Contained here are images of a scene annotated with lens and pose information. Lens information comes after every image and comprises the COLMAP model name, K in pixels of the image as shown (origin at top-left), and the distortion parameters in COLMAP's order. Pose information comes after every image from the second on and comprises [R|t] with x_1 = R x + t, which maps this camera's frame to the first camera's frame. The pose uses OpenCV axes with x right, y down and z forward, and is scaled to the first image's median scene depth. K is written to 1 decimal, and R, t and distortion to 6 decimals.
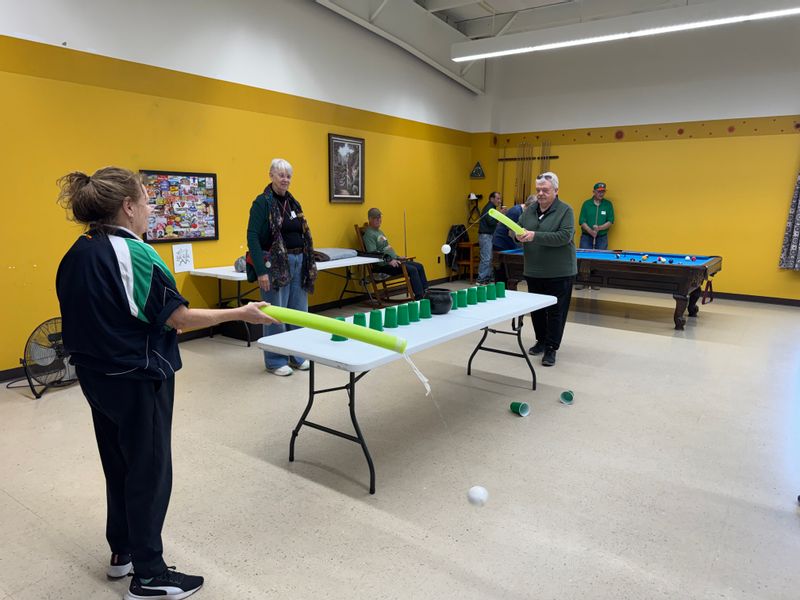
lens RADIAL K [[562.7, 0, 401.3], [0, 562.7, 303.5], [0, 0, 1]] dist [0.038422, -0.051072]
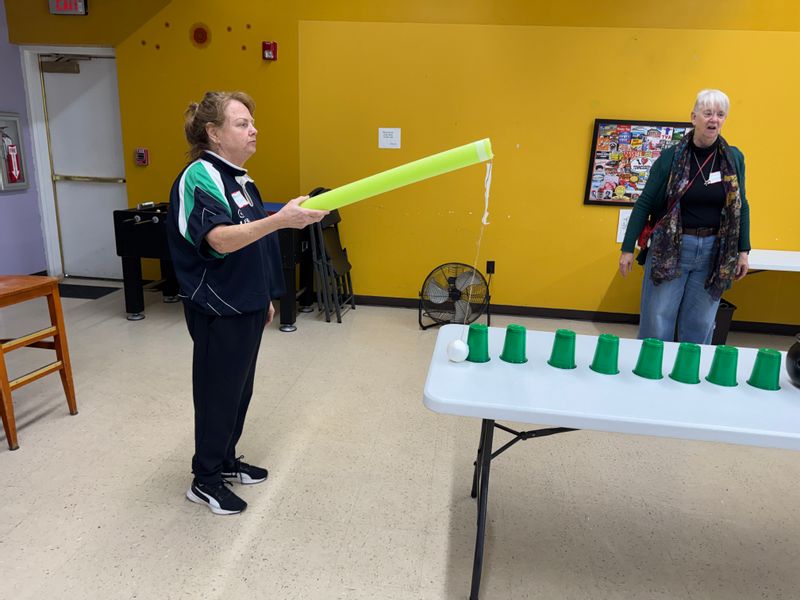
lens RADIAL K [[562.7, 0, 398.8], [0, 562.7, 303.1], [0, 0, 1]] dist [0.038422, -0.051072]
pose [[0.476772, 0.244198, -0.844426, 0.177941], [-0.194710, 0.966113, 0.169453, -0.042787], [0.857191, 0.083627, 0.508163, 0.272548]]
